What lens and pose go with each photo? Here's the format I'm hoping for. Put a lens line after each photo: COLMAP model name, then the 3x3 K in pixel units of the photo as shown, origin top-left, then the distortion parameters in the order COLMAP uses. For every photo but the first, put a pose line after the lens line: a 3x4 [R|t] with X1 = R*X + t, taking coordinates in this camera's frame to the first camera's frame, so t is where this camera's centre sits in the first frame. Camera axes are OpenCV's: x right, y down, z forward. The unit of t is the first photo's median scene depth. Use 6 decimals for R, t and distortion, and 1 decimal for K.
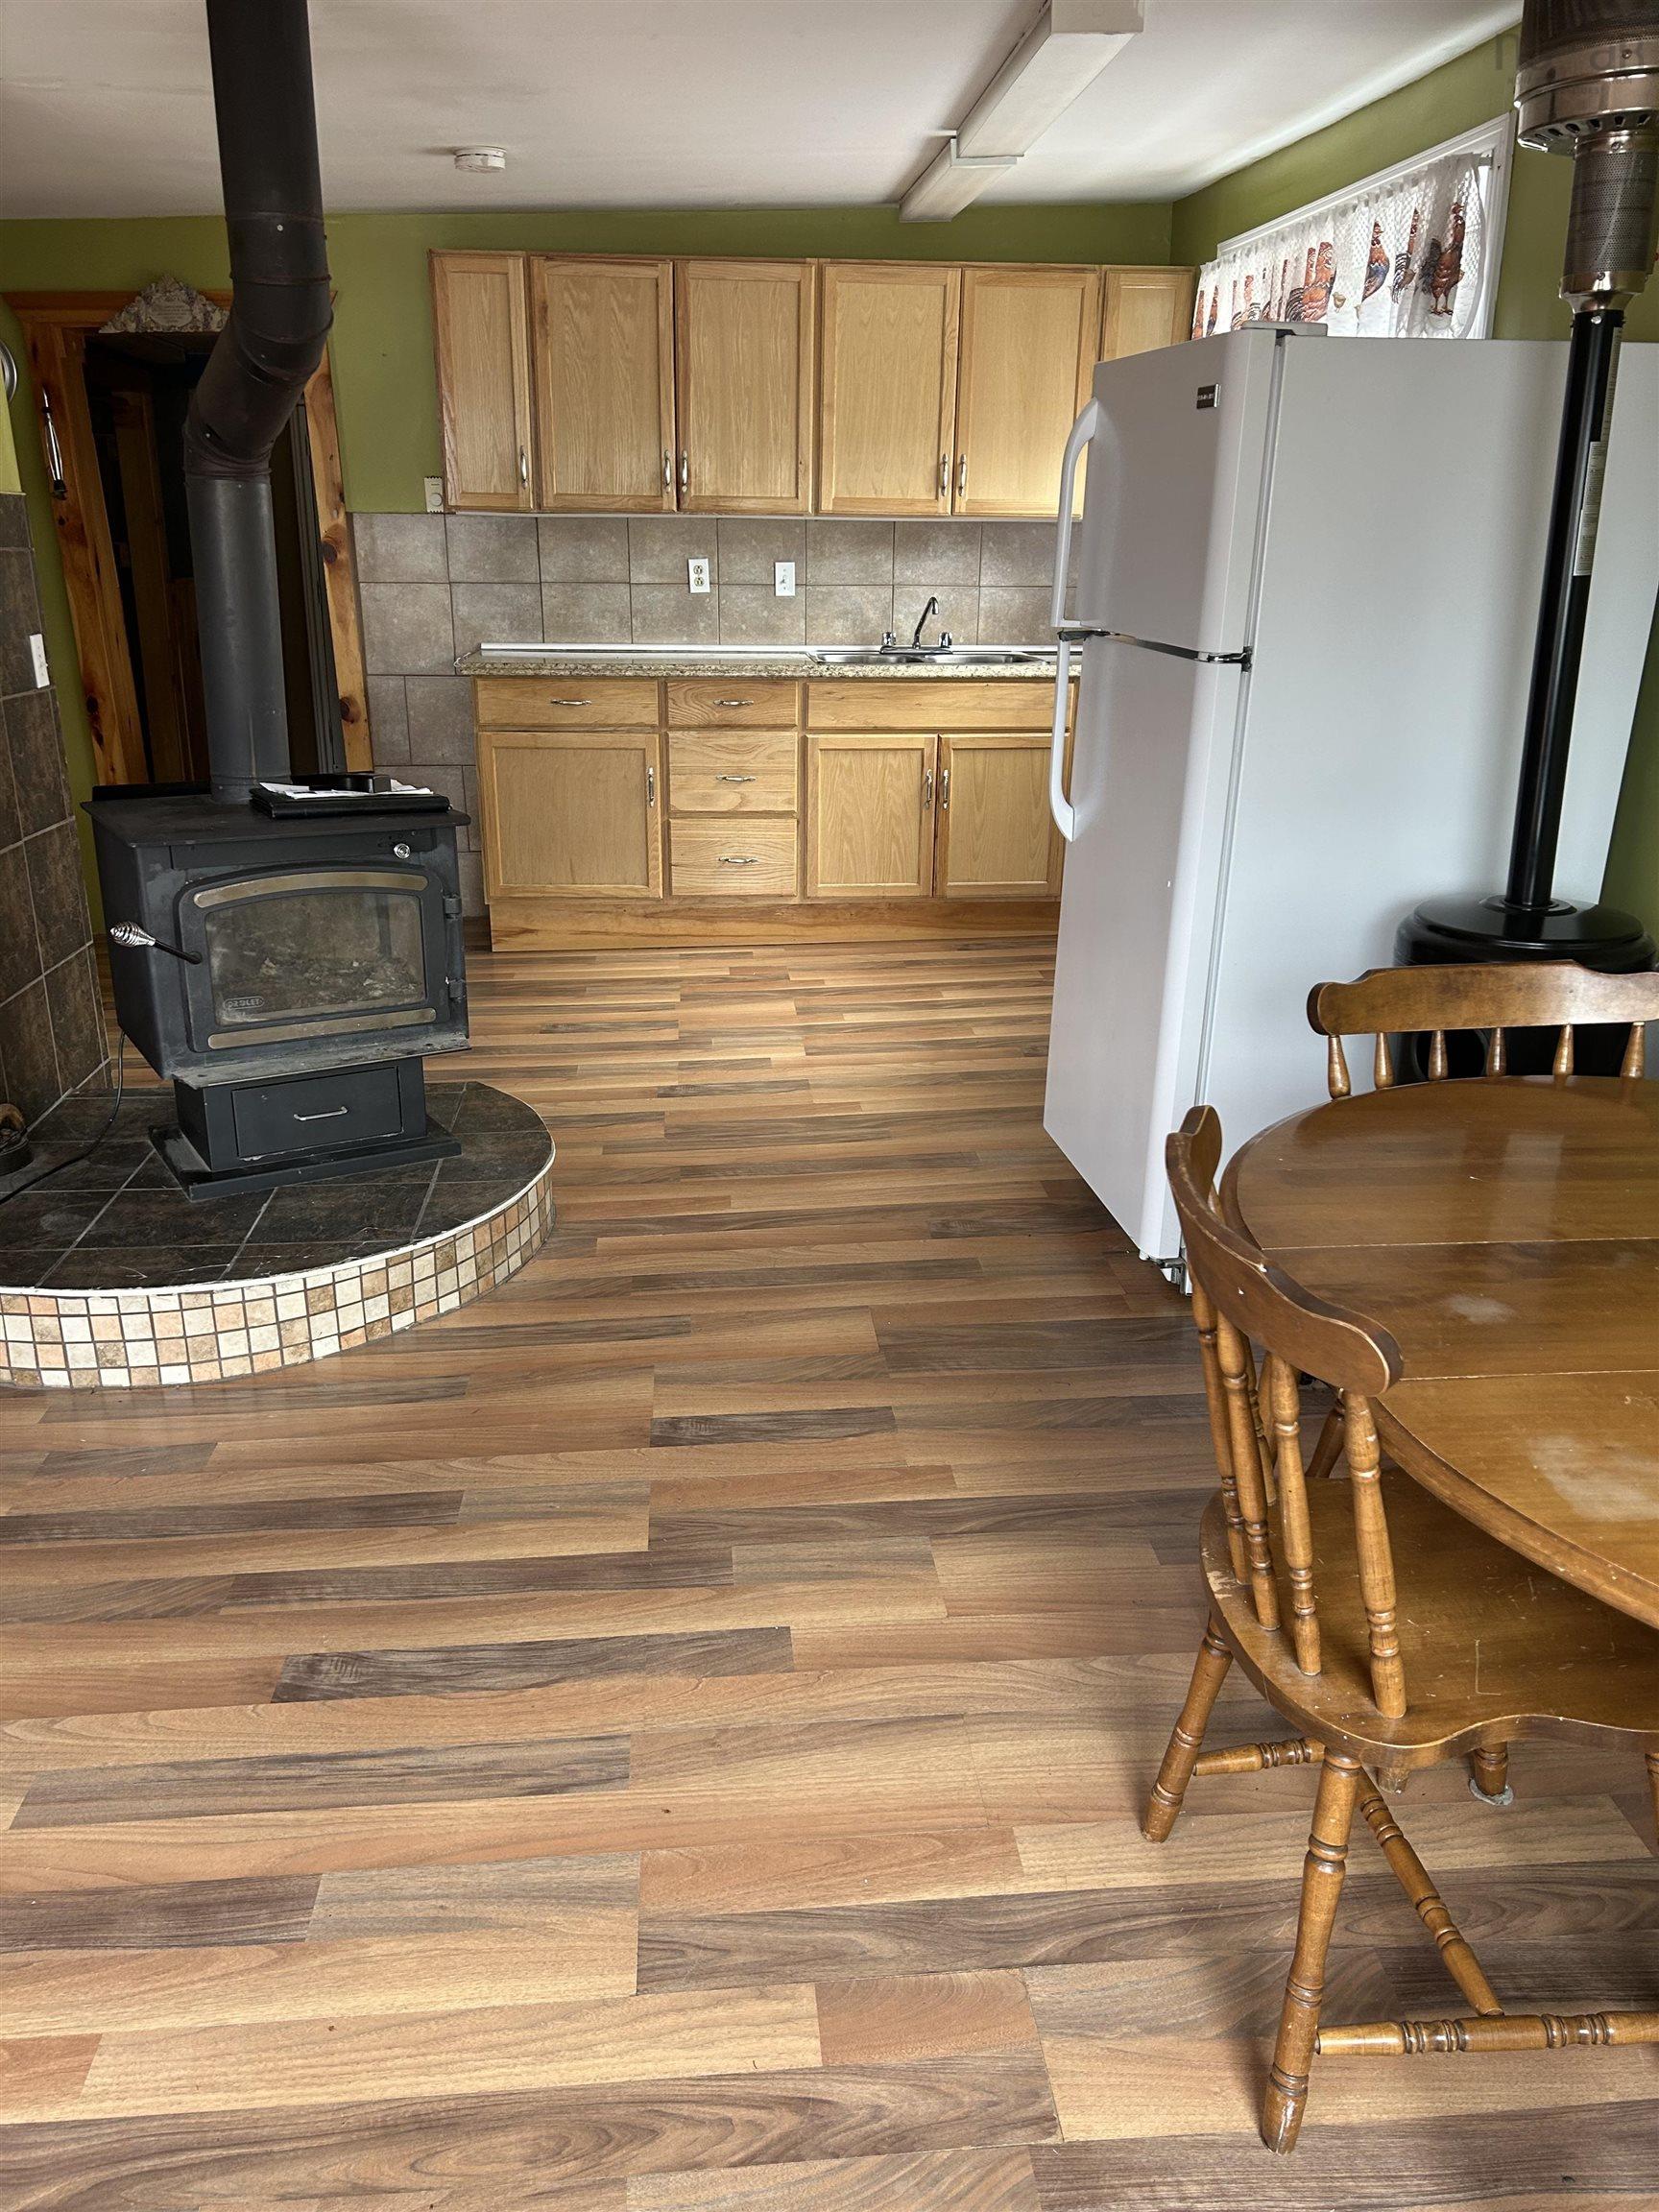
lens RADIAL K [[1644.3, 0, 813.0], [0, 1644.3, 1124.9], [0, 0, 1]] dist [0.047424, -0.054743]
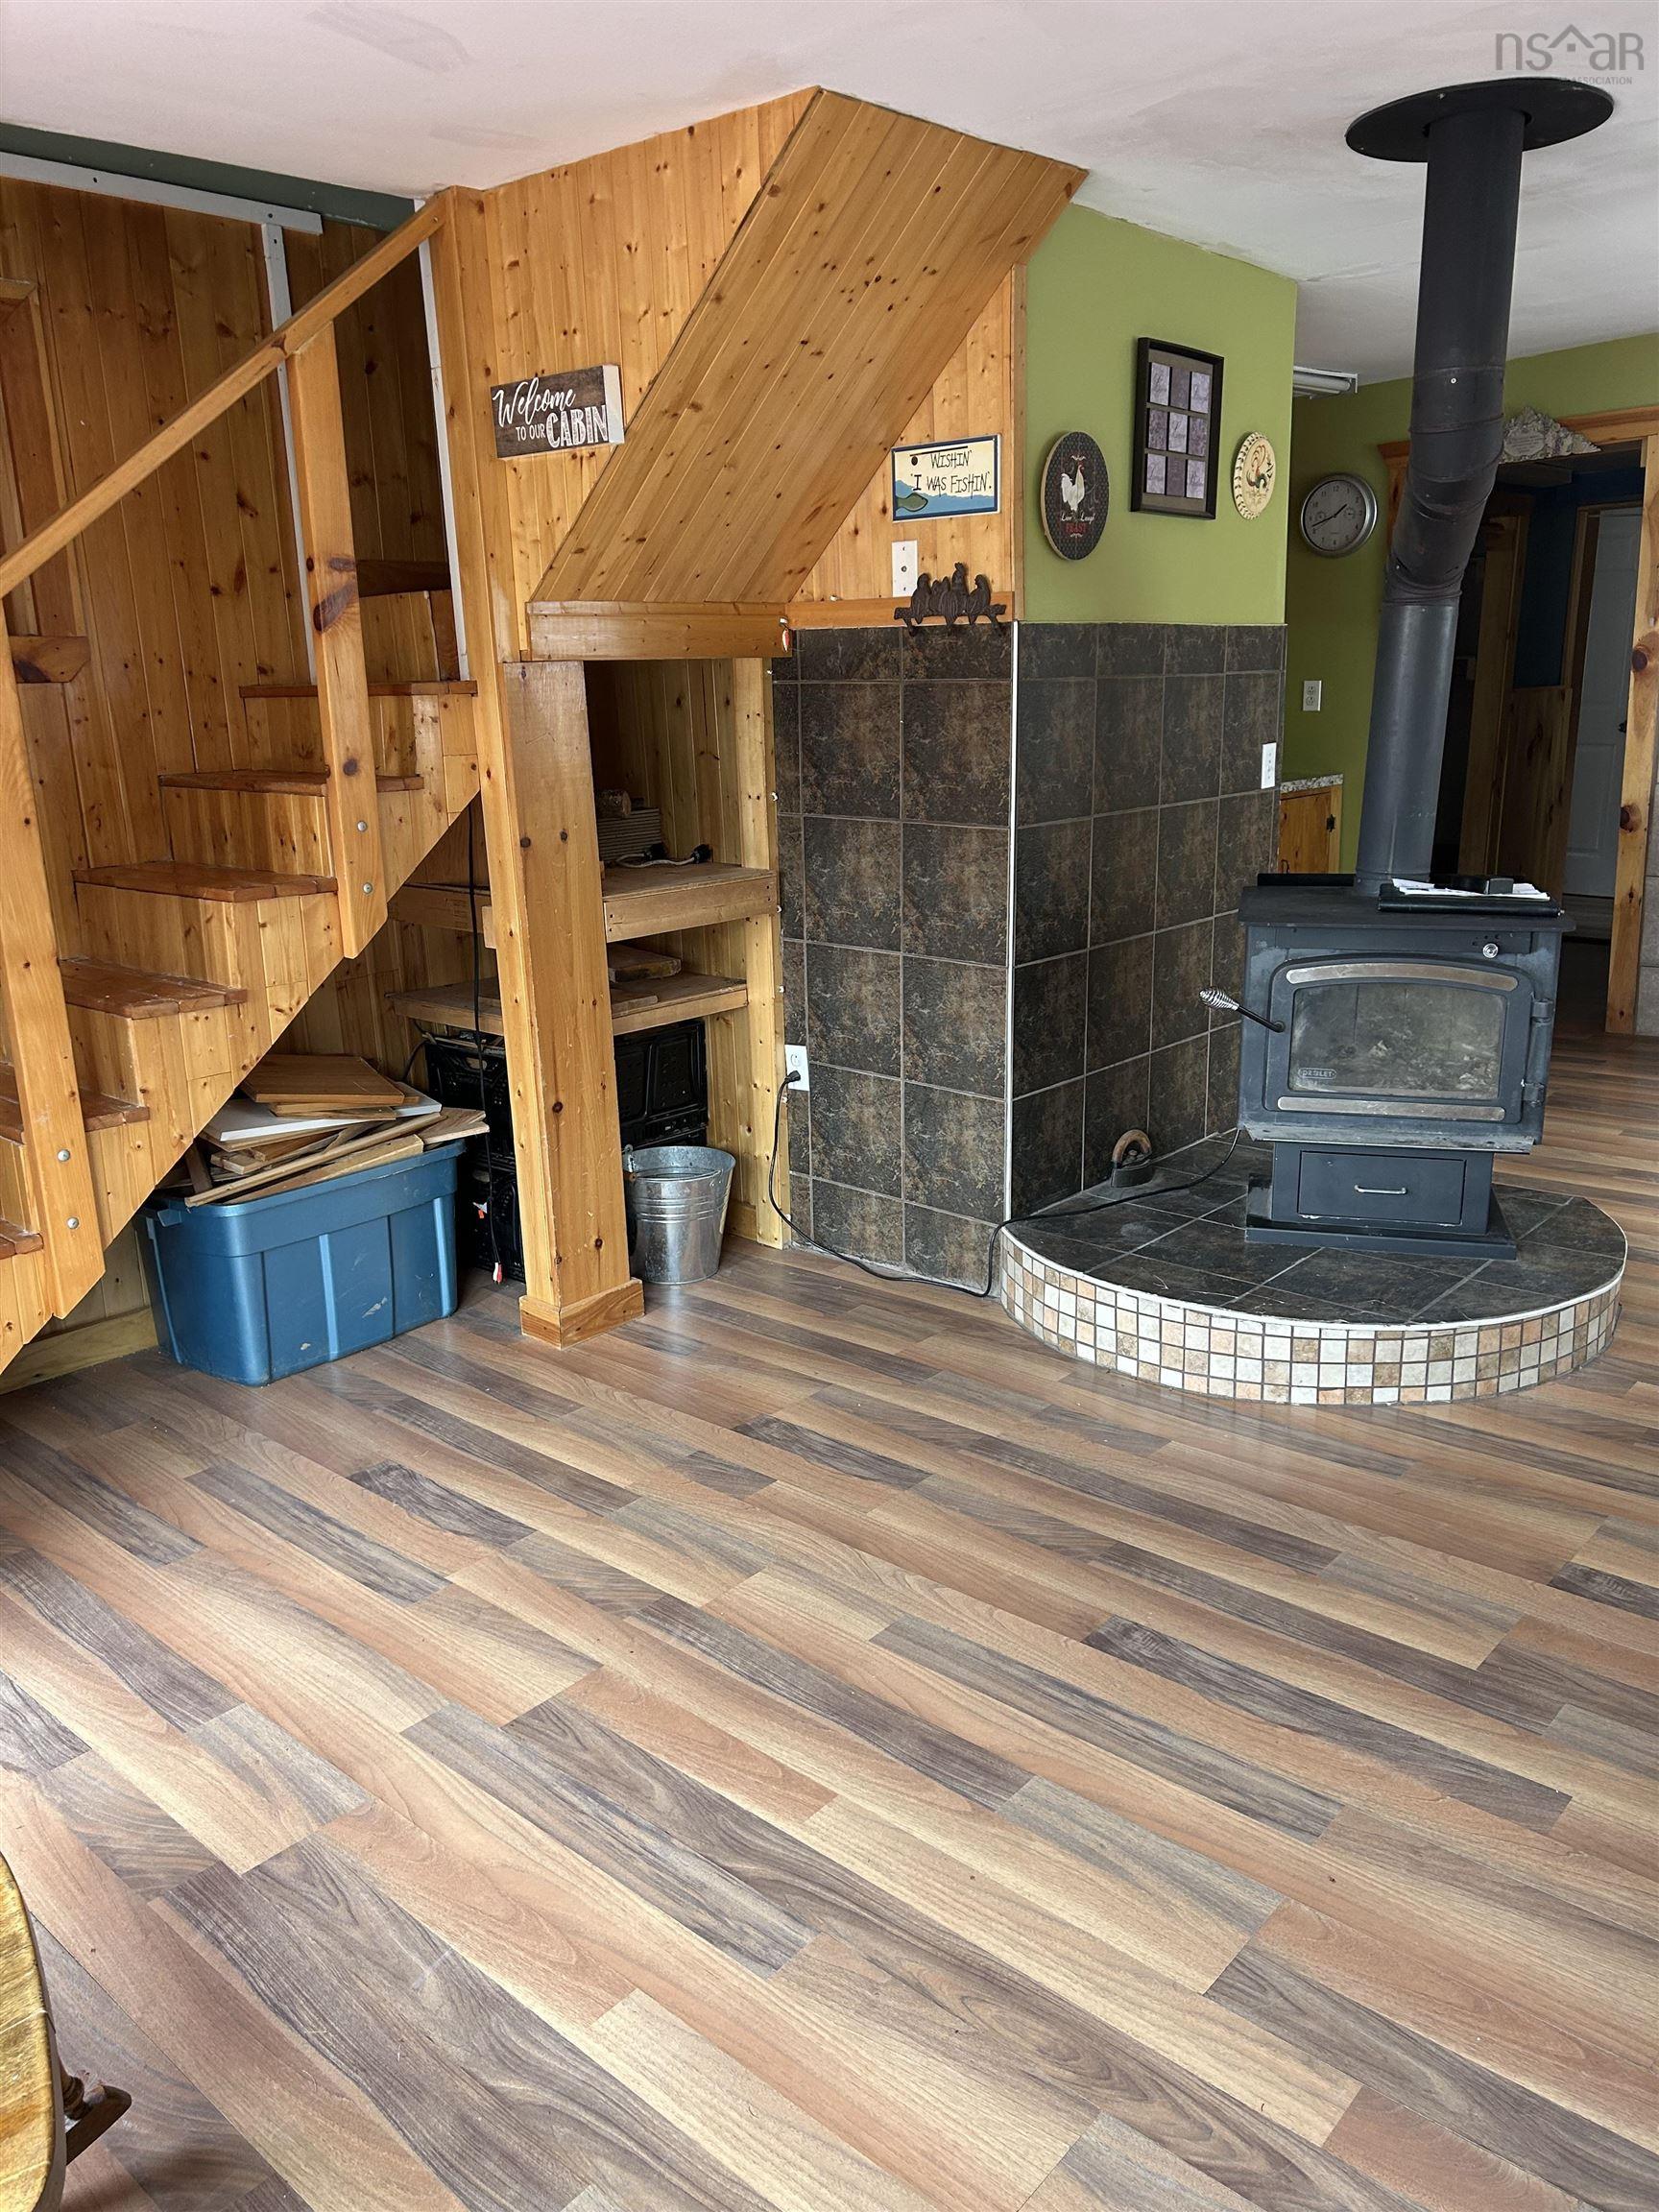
lens RADIAL K [[1644.3, 0, 819.5], [0, 1644.3, 1117.5], [0, 0, 1]] dist [0.047424, -0.054743]
pose [[0.690461, 0.167740, -0.703653, 0.204549], [-0.212448, 0.976868, 0.024406, -0.001562], [0.691469, 0.132638, 0.710125, -0.004140]]
